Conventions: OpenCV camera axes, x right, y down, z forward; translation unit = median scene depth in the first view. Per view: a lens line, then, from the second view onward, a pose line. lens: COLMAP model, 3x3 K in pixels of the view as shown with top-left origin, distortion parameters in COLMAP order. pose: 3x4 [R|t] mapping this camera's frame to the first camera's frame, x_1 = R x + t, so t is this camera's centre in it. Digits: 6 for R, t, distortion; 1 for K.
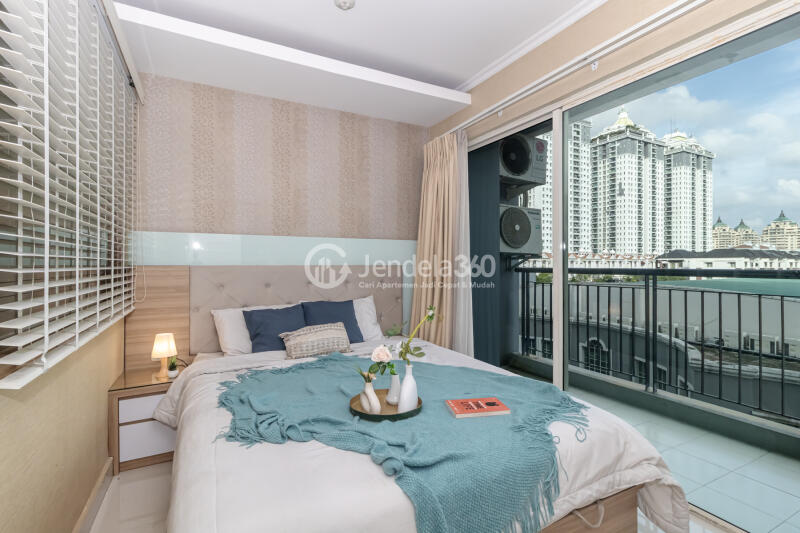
lens RADIAL K [[380.4, 0, 400.1], [0, 380.4, 259.7], [0, 0, 1]] dist [0.044366, 0.000299]
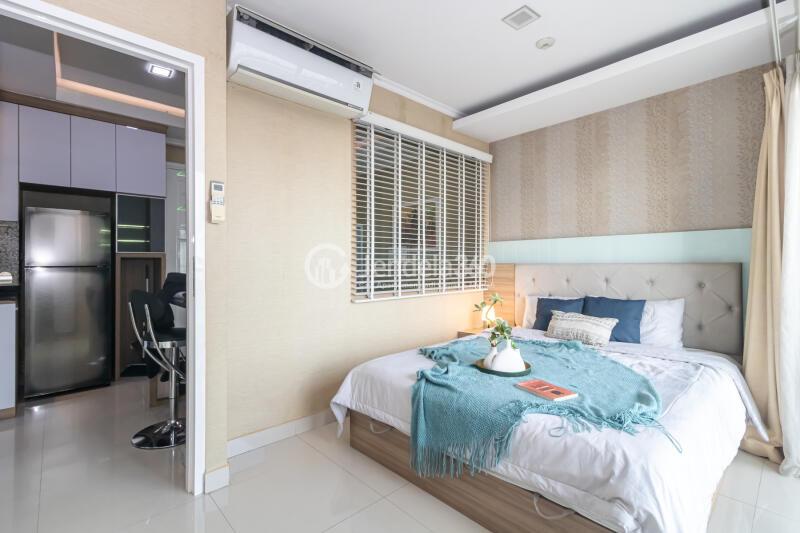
lens RADIAL K [[368.5, 0, 400.0], [0, 368.5, 266.5], [0, 0, 1]] dist [0.001757, 0.000351]
pose [[0.269084, 0.000901, -0.963116, 0.709851], [0.004735, 0.999986, 0.002258, 0.023882], [0.963105, -0.005168, 0.269076, 0.222506]]
